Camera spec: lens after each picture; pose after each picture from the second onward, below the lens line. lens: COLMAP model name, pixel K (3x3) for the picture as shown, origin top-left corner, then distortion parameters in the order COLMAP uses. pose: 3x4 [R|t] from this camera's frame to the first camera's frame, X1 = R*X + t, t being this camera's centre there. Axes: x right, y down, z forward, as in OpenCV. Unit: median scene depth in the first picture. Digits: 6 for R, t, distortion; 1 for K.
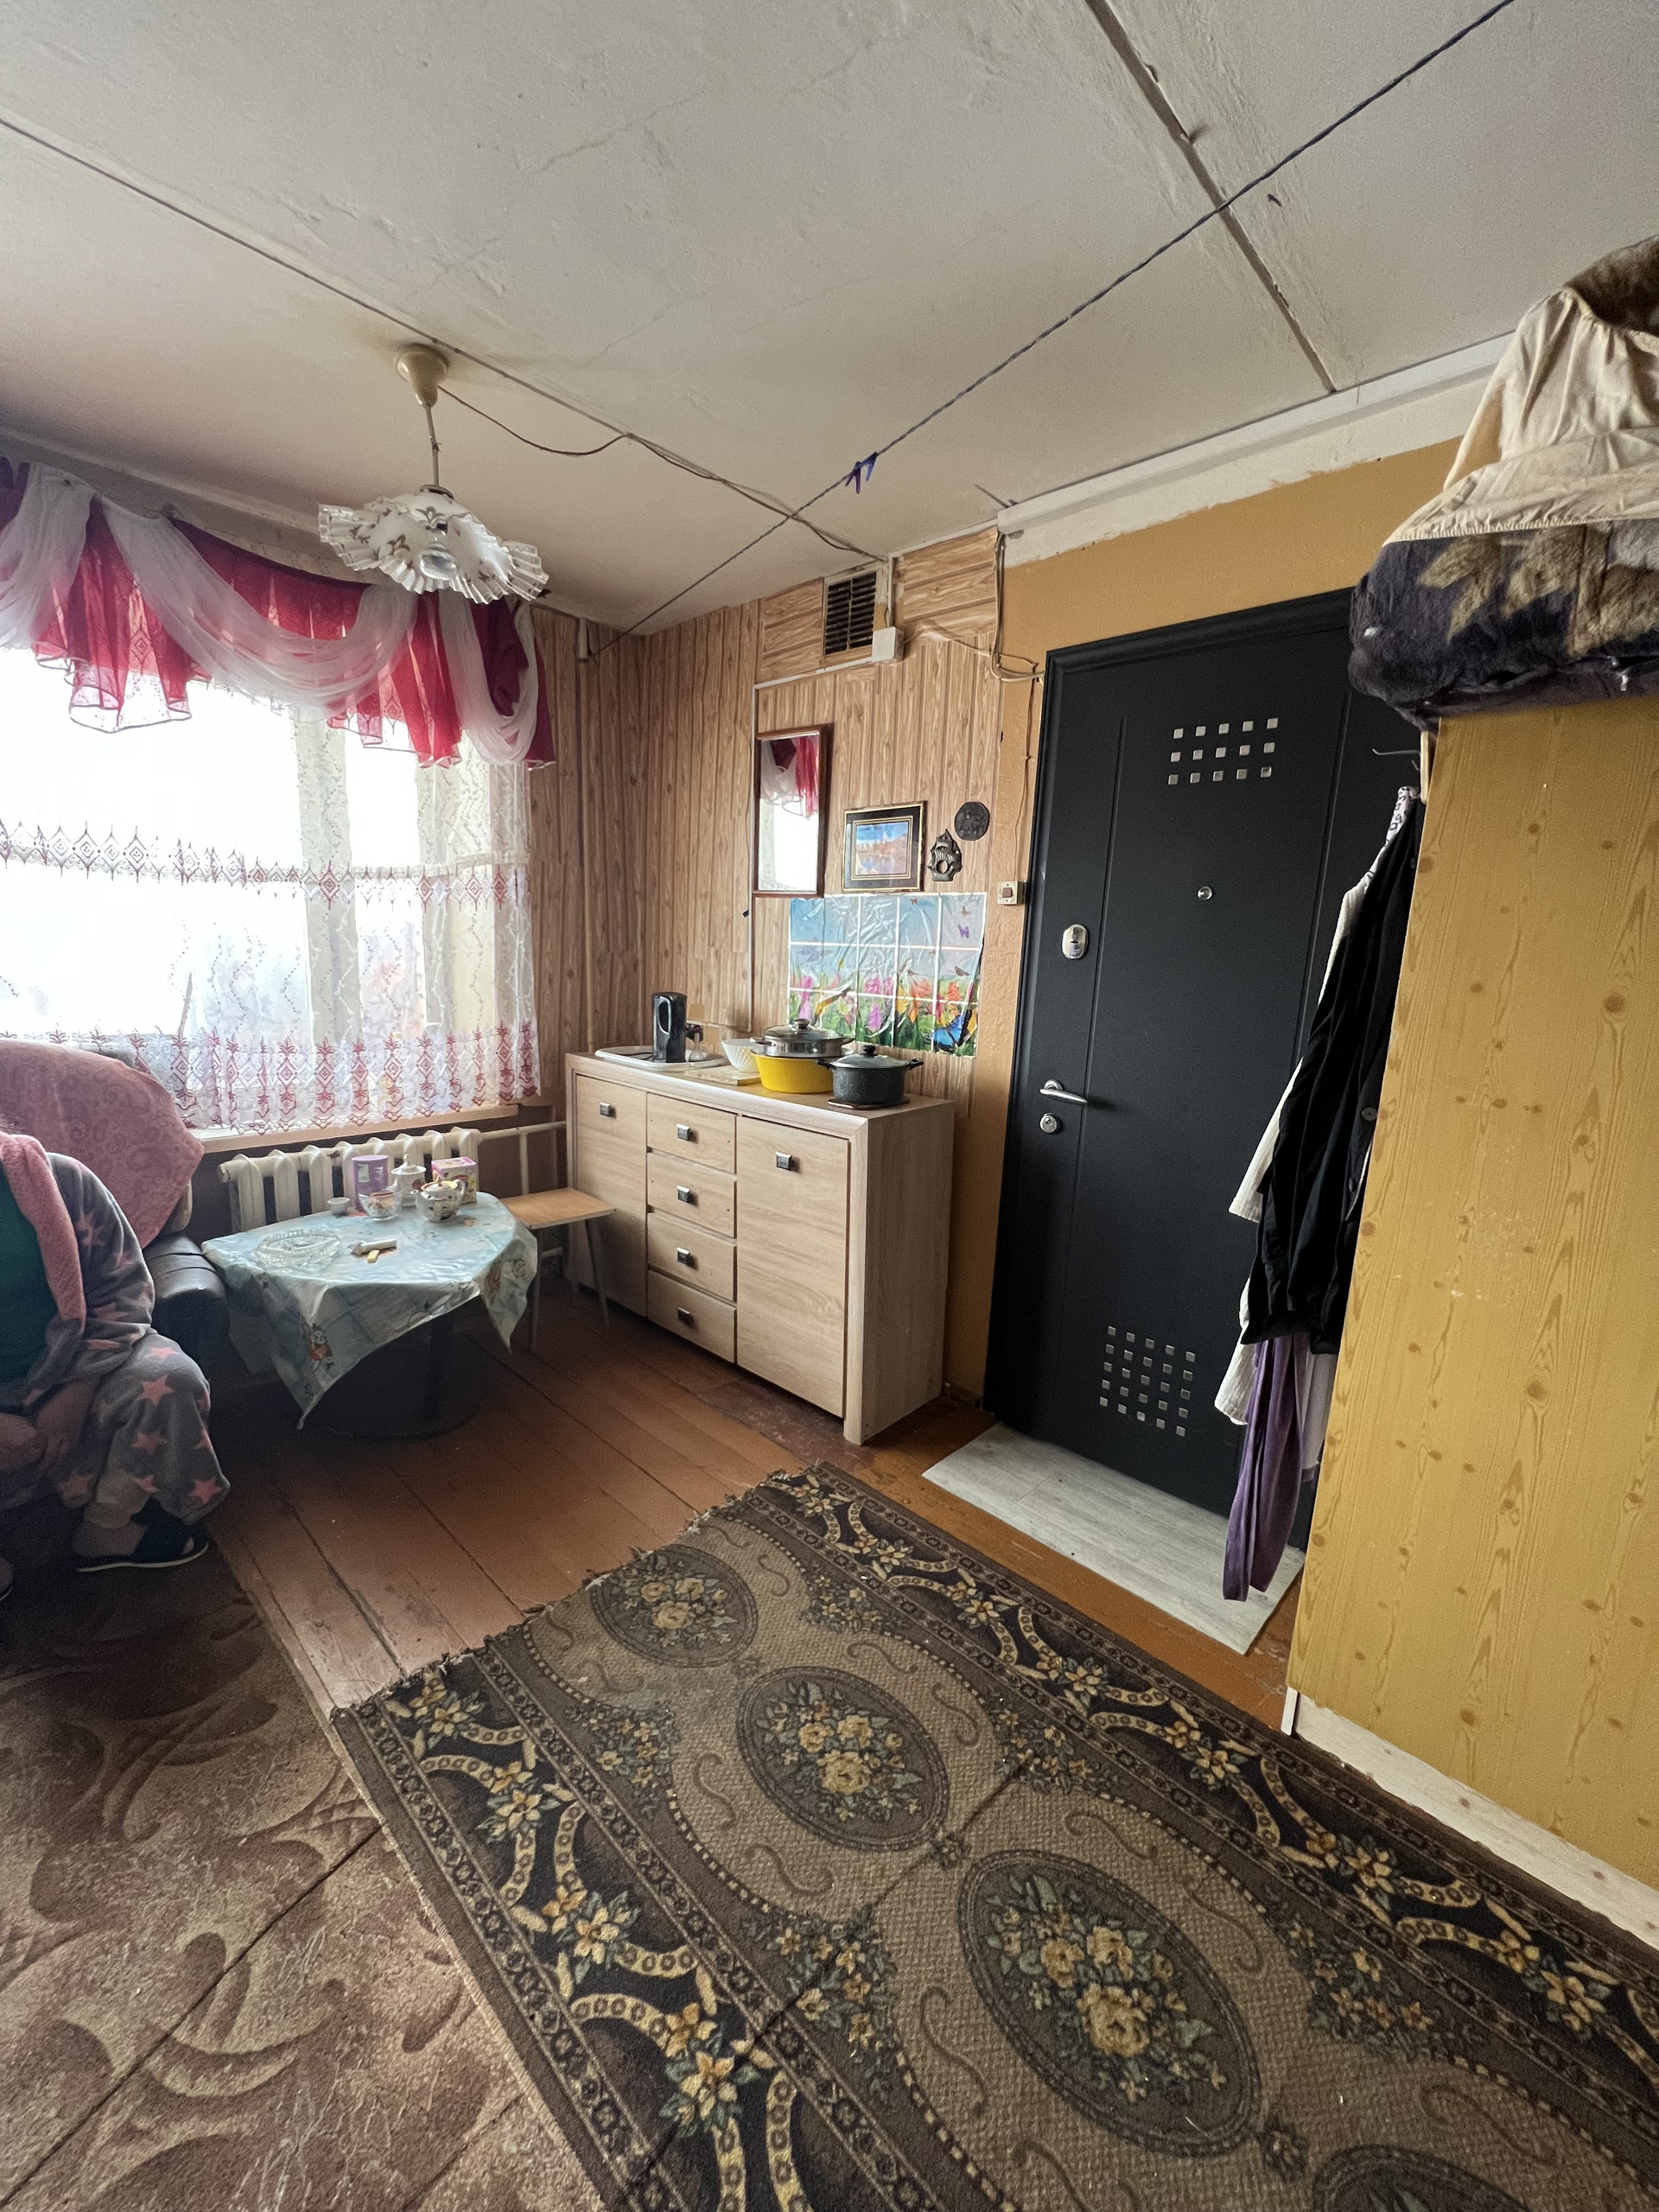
lens RADIAL K [[883.0, 0, 819.9], [0, 883.0, 1108.7], [0, 0, 1]] dist [-0.002785, -0.000005]
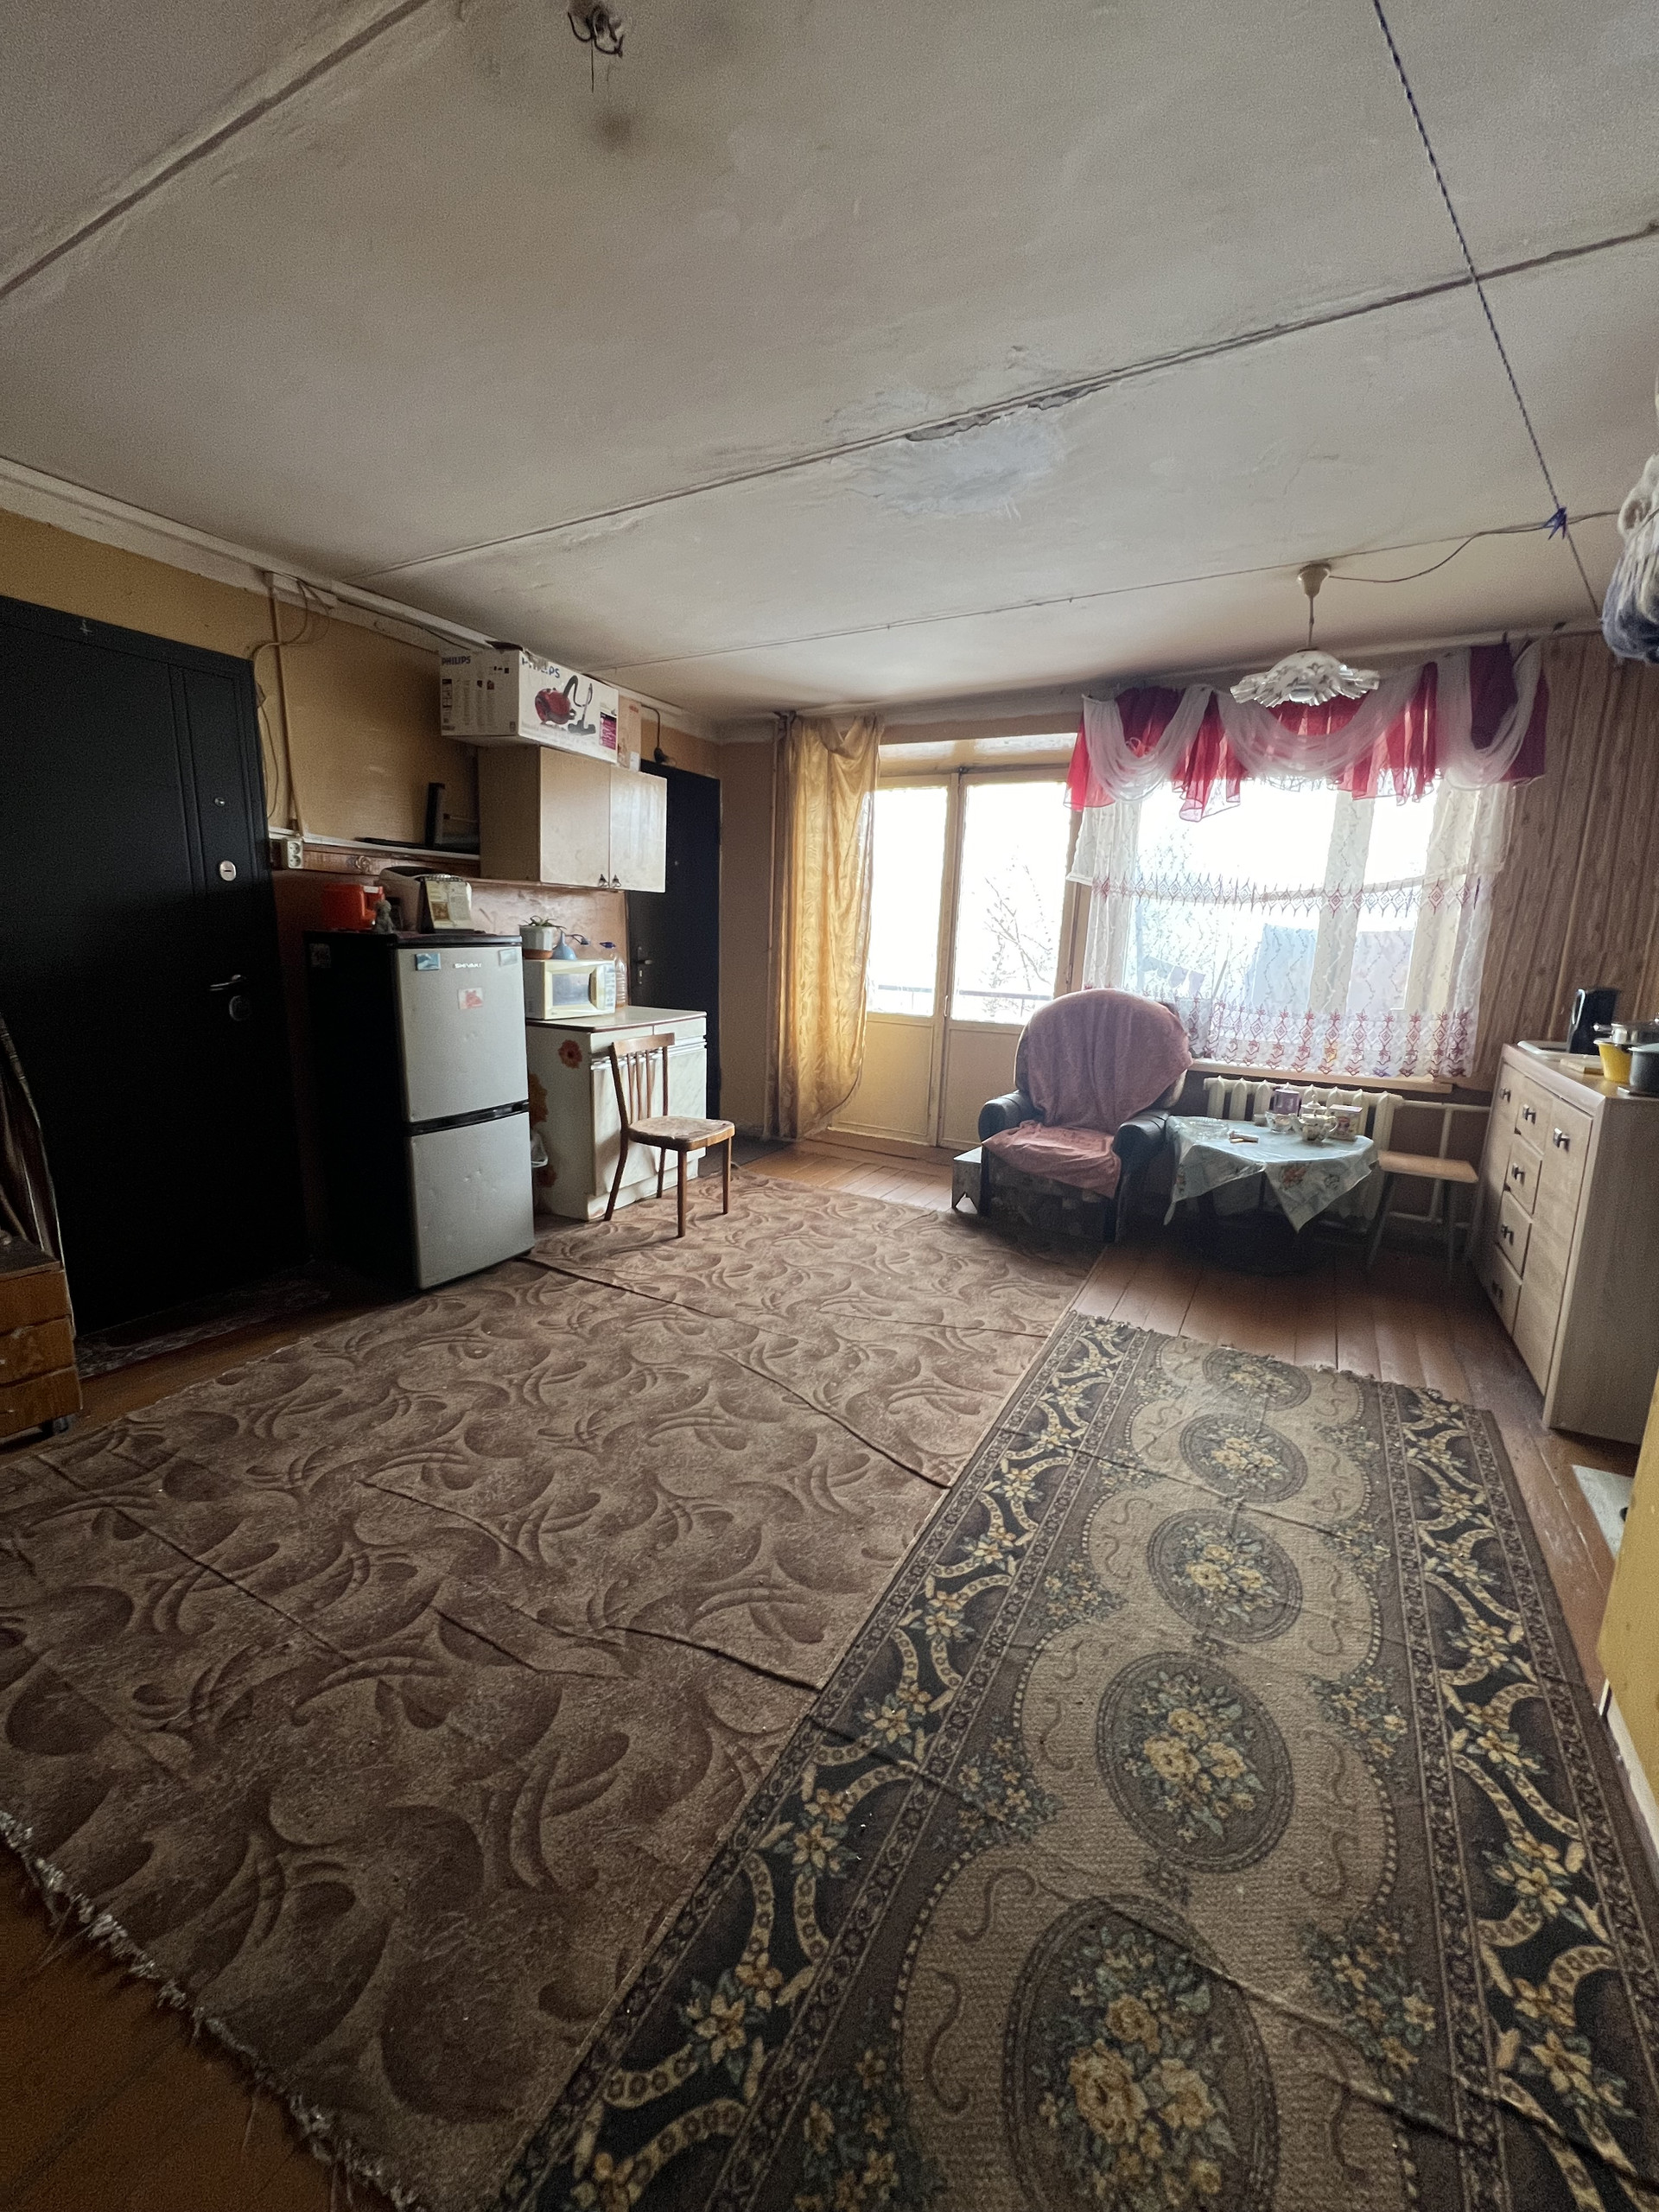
lens RADIAL K [[883.0, 0, 833.0], [0, 883.0, 1097.5], [0, 0, 1]] dist [-0.002785, -0.000005]
pose [[0.273756, 0.150913, -0.949886, 0.880297], [-0.198152, 0.975276, 0.097840, 0.100218], [0.941166, 0.161437, 0.296891, -0.142623]]
